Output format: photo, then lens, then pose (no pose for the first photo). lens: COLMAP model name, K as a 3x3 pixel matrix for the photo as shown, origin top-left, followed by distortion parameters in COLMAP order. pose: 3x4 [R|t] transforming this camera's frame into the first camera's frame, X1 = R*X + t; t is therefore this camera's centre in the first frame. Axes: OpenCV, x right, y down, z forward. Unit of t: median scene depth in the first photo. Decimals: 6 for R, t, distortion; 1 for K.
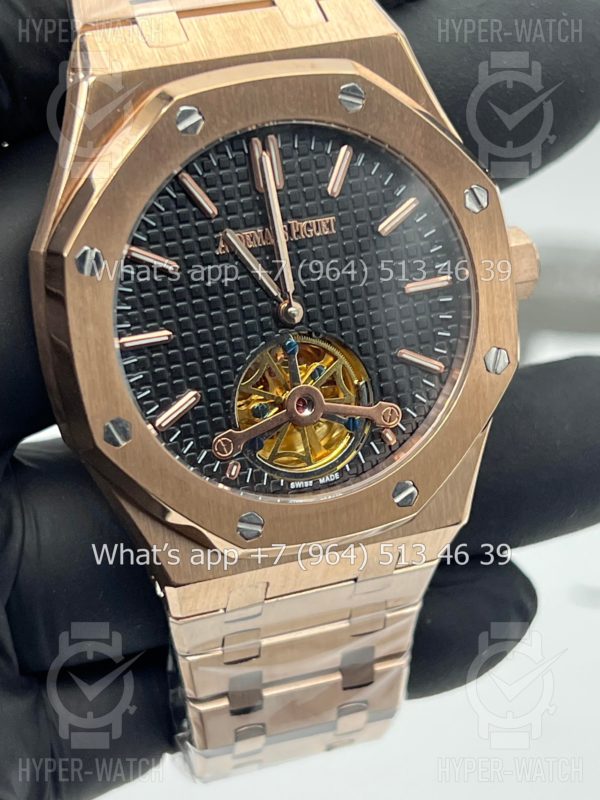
lens RADIAL K [[1904.6, 0, 300.5], [0, 1904.6, 395.0], [0, 0, 1]] dist [0.277696, 0.000000]
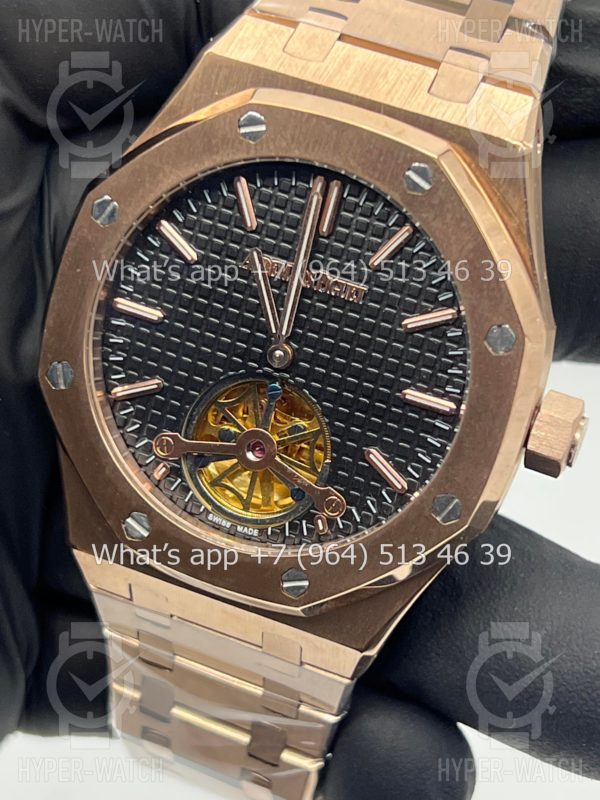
lens RADIAL K [[1904.6, 0, 302.4], [0, 1904.6, 407.3], [0, 0, 1]] dist [0.277696, 0.000000]
pose [[0.751780, 0.455958, -0.476371, 0.475078], [-0.465678, 0.878580, 0.106028, -0.128149], [0.466874, 0.142126, 0.872828, 0.169974]]
